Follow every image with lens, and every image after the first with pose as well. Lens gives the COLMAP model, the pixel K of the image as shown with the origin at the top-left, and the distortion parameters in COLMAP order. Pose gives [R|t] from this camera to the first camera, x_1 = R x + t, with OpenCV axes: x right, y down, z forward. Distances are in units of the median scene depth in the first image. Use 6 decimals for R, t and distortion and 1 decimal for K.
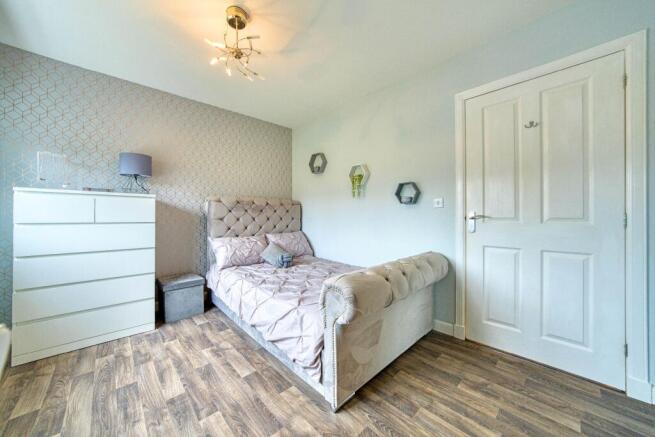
lens RADIAL K [[239.5, 0, 328.6], [0, 239.5, 214.5], [0, 0, 1]] dist [-0.016000, 0.000302]
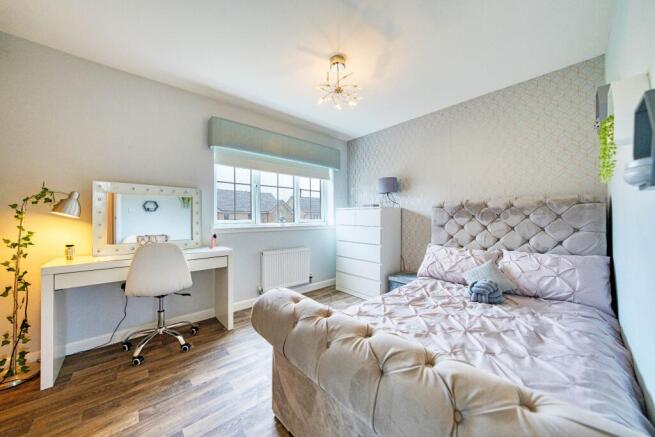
lens RADIAL K [[224.5, 0, 327.3], [0, 224.5, 218.7], [0, 0, 1]] dist [0.002057, 0.000128]
pose [[-0.026980, -0.006907, -0.999612, 0.419231], [-0.007121, 0.999952, -0.006718, -0.001260], [0.999611, 0.006937, -0.027028, 0.533359]]
